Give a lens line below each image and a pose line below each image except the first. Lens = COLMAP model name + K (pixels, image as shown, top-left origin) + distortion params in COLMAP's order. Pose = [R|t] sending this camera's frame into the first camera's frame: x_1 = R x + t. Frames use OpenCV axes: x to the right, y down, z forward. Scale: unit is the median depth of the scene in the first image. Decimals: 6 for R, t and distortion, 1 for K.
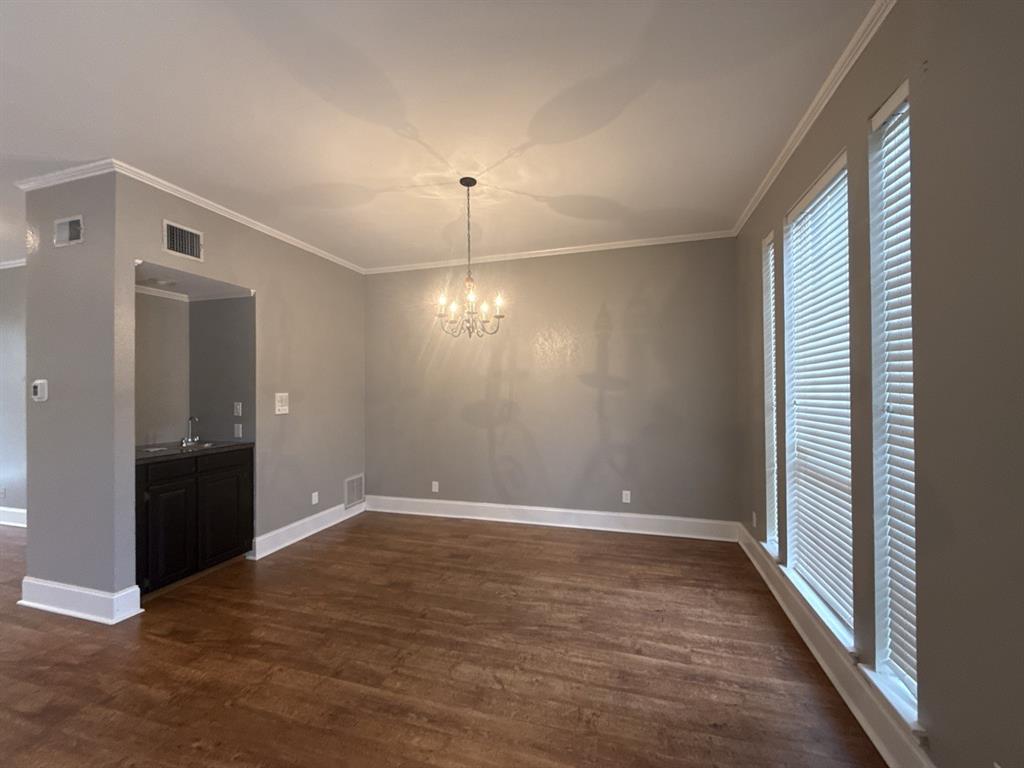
lens RADIAL K [[409.2, 0, 511.3], [0, 409.2, 385.6], [0, 0, 1]] dist [-0.001281, 0.000372]
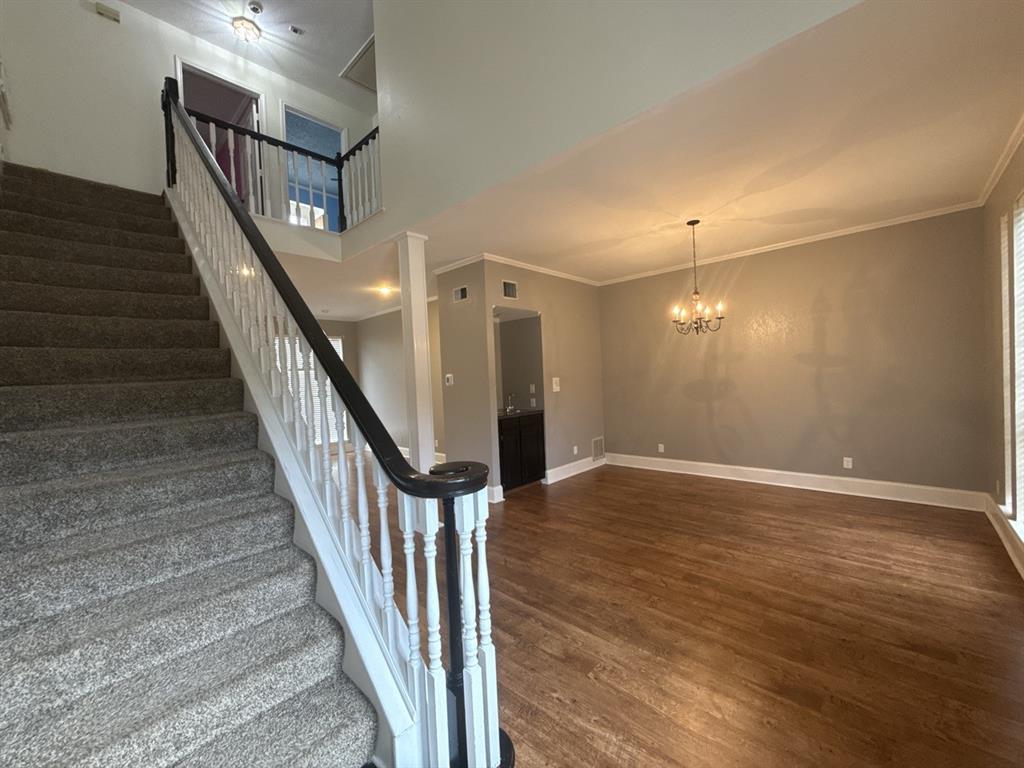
lens RADIAL K [[409.2, 0, 512.4], [0, 409.2, 384.5], [0, 0, 1]] dist [-0.001281, 0.000372]
pose [[0.894498, -0.020284, -0.446611, -0.043597], [0.039147, 0.998687, 0.033048, -0.016475], [0.445354, -0.047045, 0.894118, -0.526023]]
